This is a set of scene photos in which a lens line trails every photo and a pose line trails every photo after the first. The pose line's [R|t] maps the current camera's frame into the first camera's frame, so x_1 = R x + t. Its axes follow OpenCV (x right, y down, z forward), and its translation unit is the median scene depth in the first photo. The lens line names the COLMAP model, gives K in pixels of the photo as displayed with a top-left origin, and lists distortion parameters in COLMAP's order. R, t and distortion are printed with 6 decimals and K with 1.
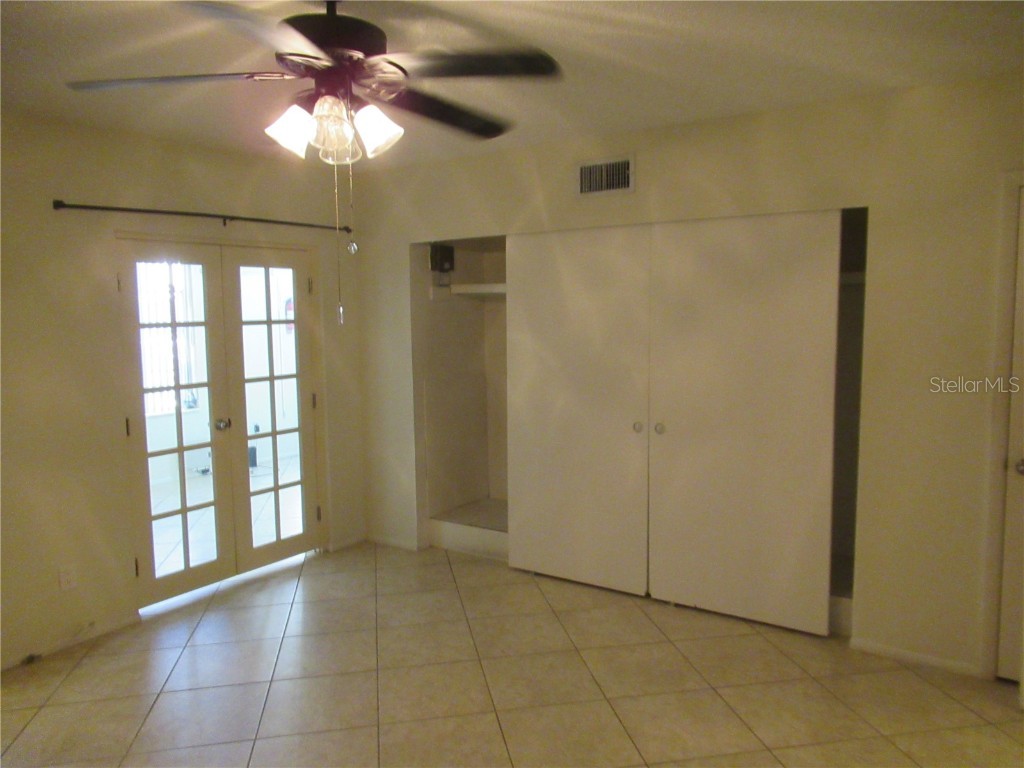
lens RADIAL K [[762.8, 0, 509.9], [0, 762.8, 379.7], [0, 0, 1]] dist [-0.007180, -0.002993]
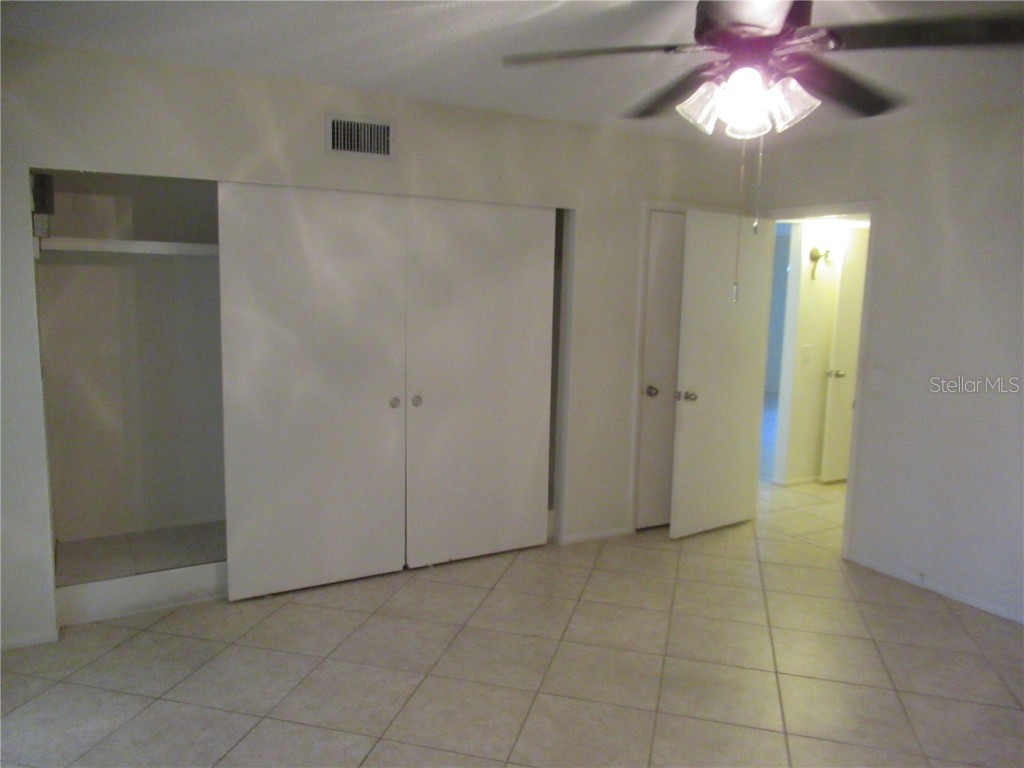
lens RADIAL K [[762.8, 0, 509.9], [0, 762.8, 379.7], [0, 0, 1]] dist [-0.007180, -0.002993]
pose [[0.424010, -0.092575, 0.900914, -0.656260], [0.058342, 0.995488, 0.074835, -0.032049], [-0.903776, 0.020830, 0.427498, 0.447160]]
